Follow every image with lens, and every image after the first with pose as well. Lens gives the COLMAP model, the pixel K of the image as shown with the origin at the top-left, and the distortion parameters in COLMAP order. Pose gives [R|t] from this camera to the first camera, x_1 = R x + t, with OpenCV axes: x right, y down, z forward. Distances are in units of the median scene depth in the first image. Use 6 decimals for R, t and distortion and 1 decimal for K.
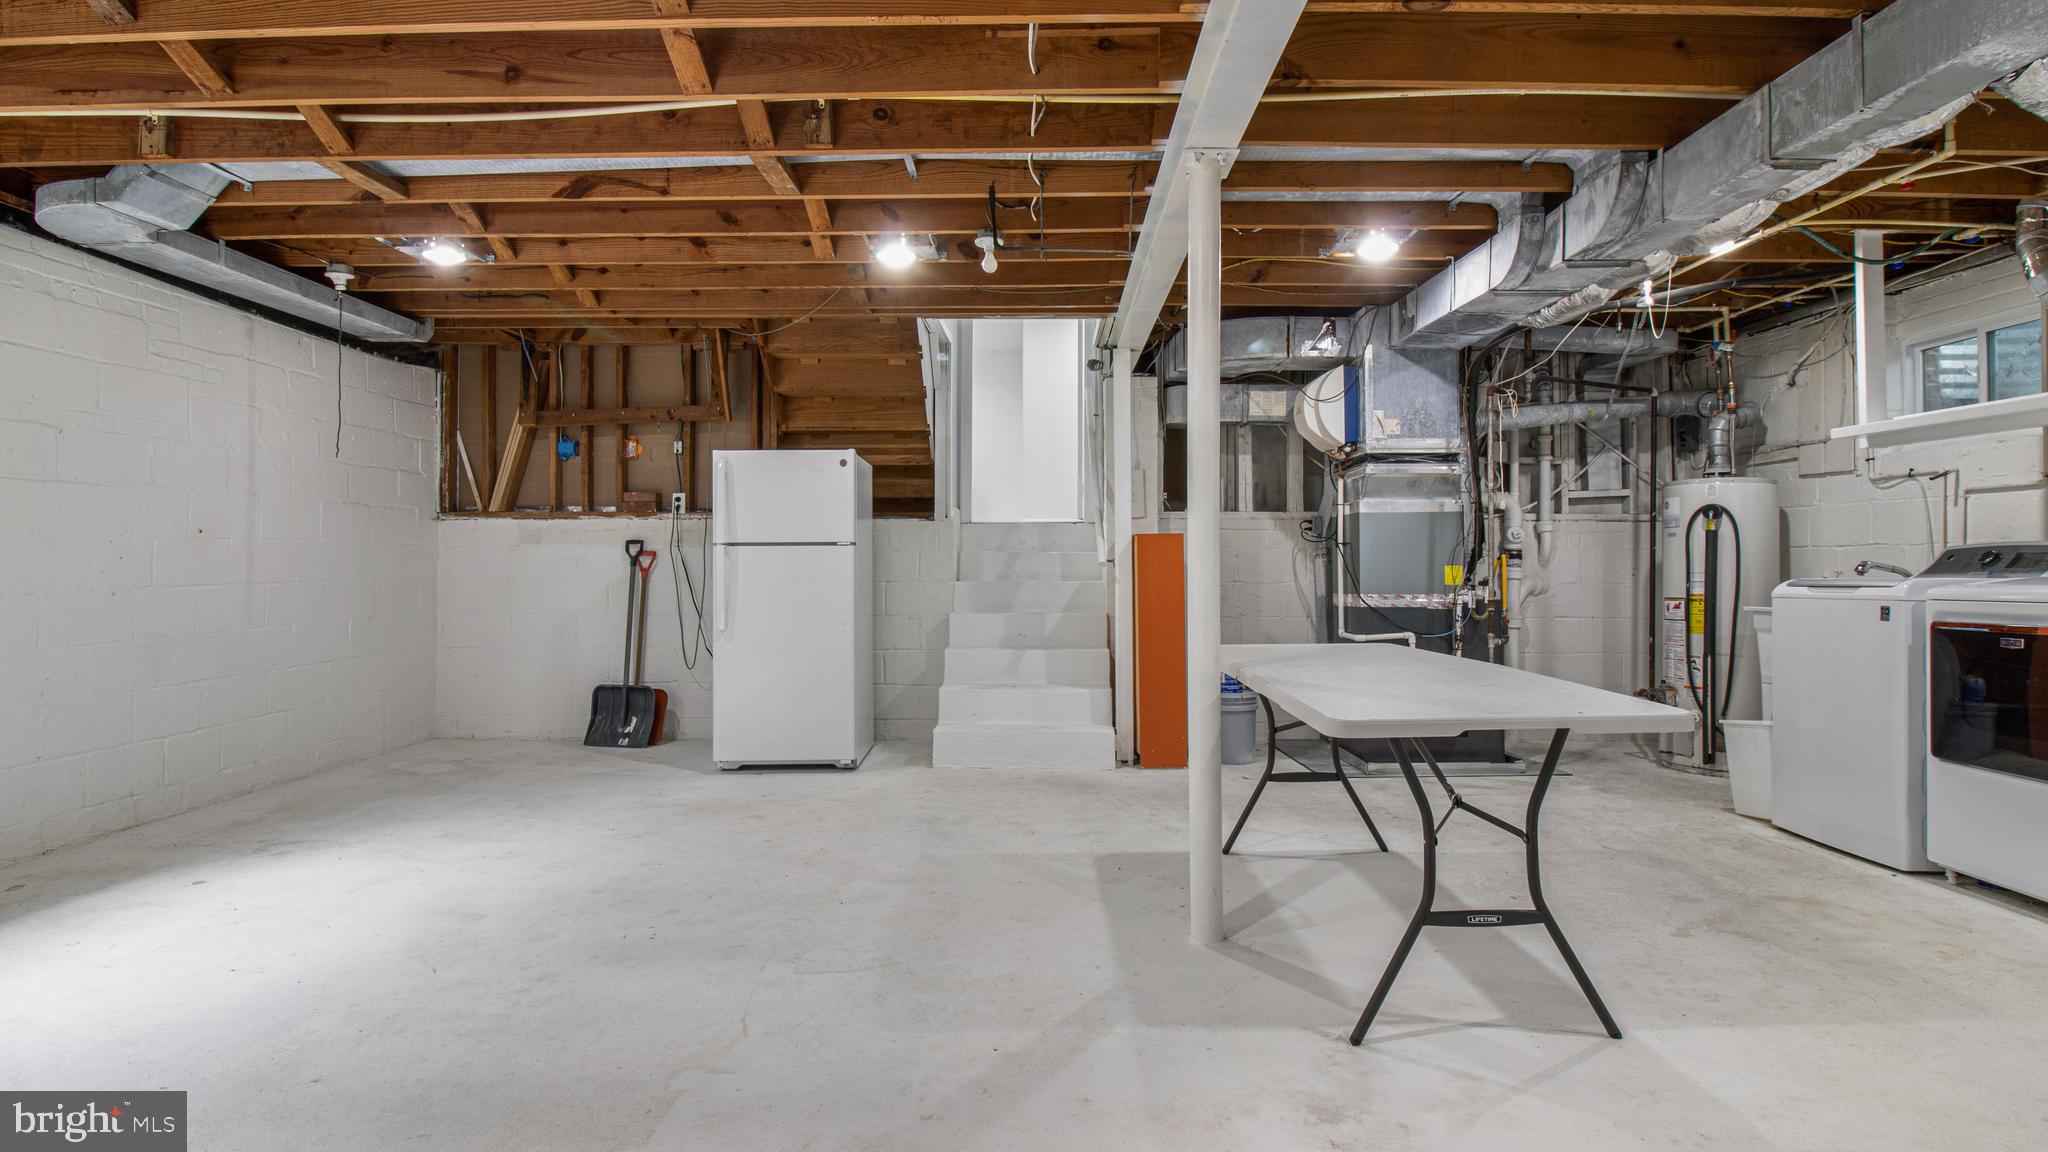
lens RADIAL K [[986.3, 0, 1036.8], [0, 986.3, 565.8], [0, 0, 1]] dist [-0.001441, -0.000543]
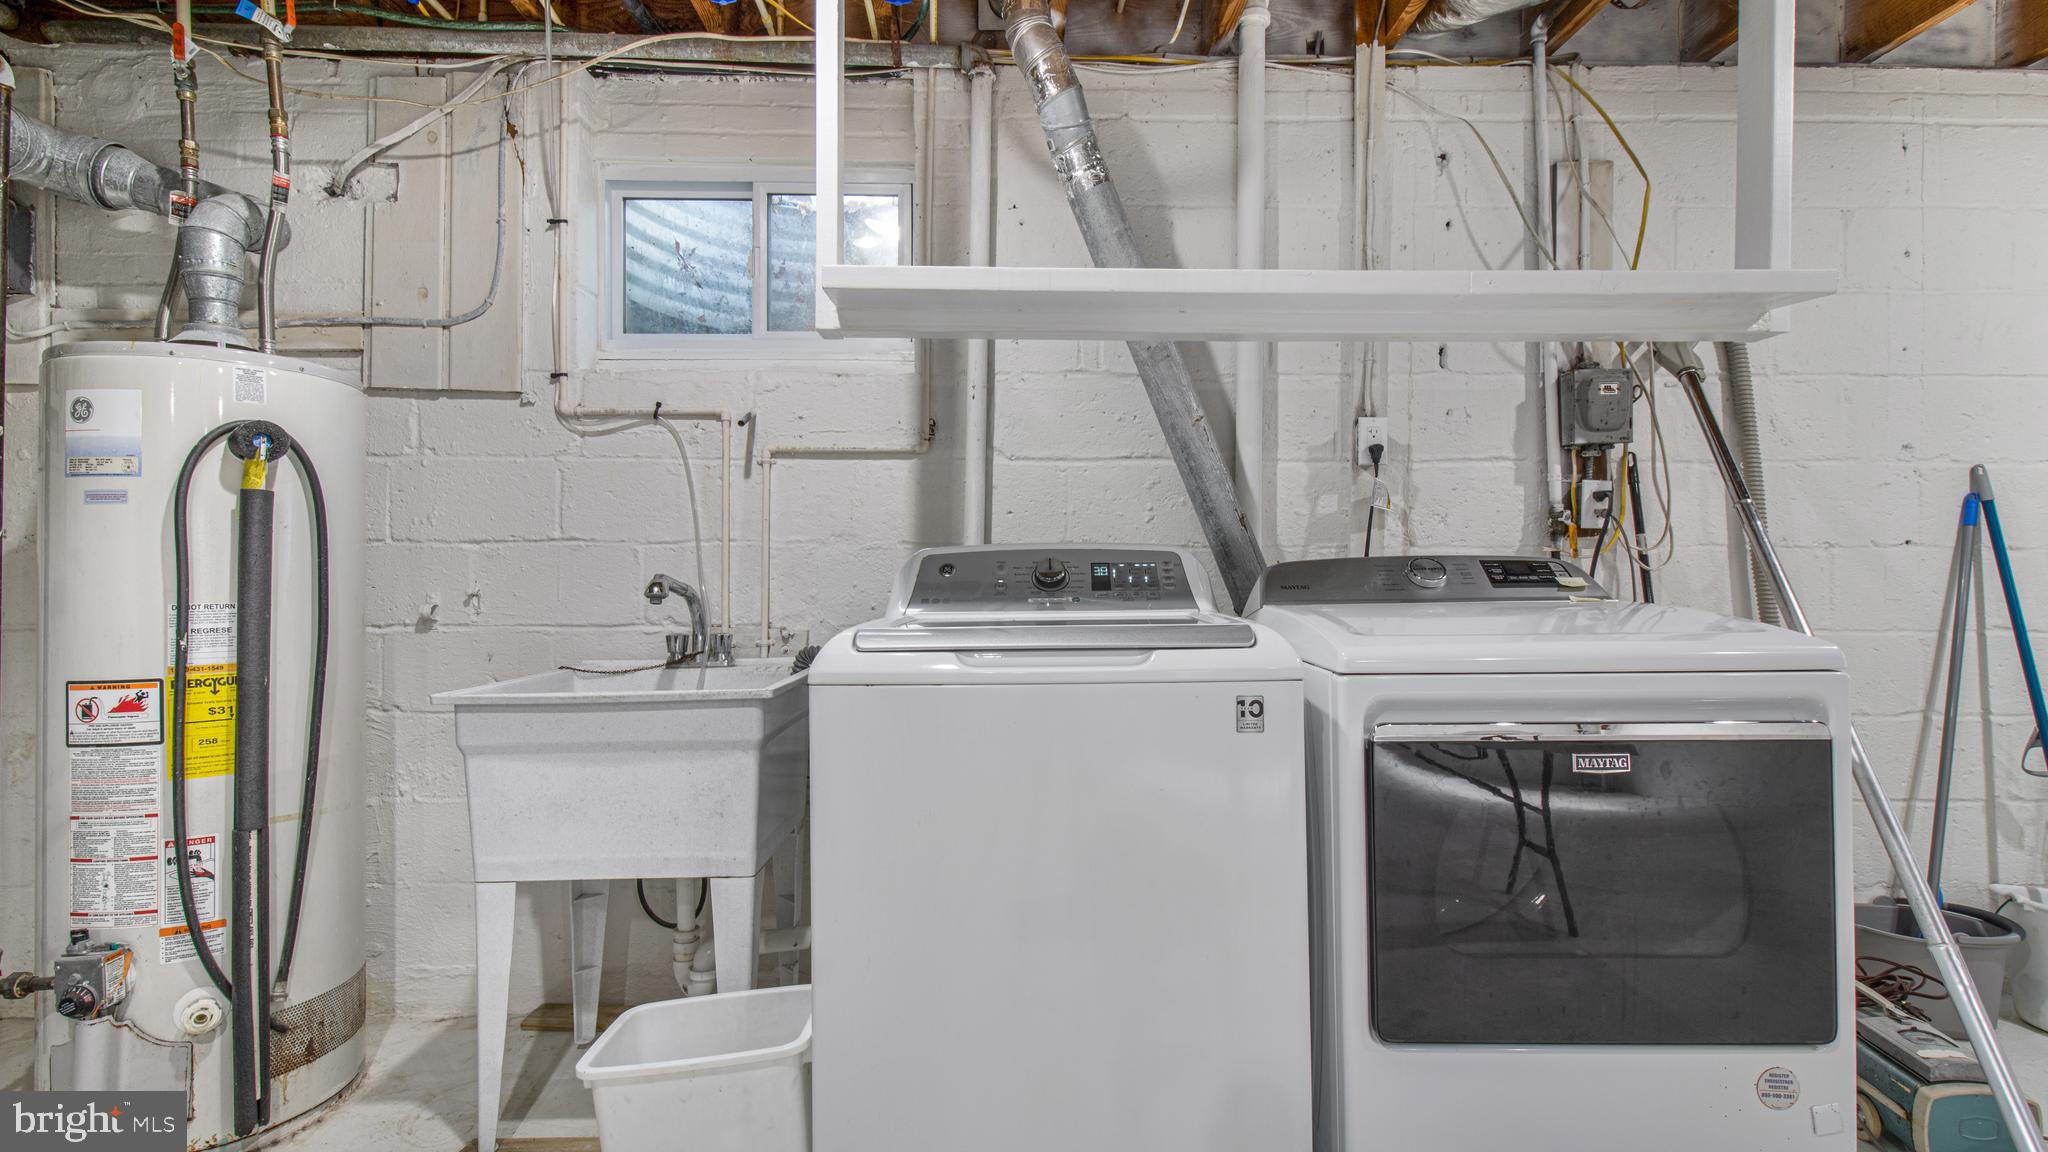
lens RADIAL K [[986.3, 0, 1033.8], [0, 986.3, 560.3], [0, 0, 1]] dist [-0.001441, -0.000543]
pose [[-0.049616, 0.005219, 0.998755, 0.296132], [-0.002865, 0.999981, -0.005368, -0.008721], [-0.998764, -0.003128, -0.049600, 0.718031]]
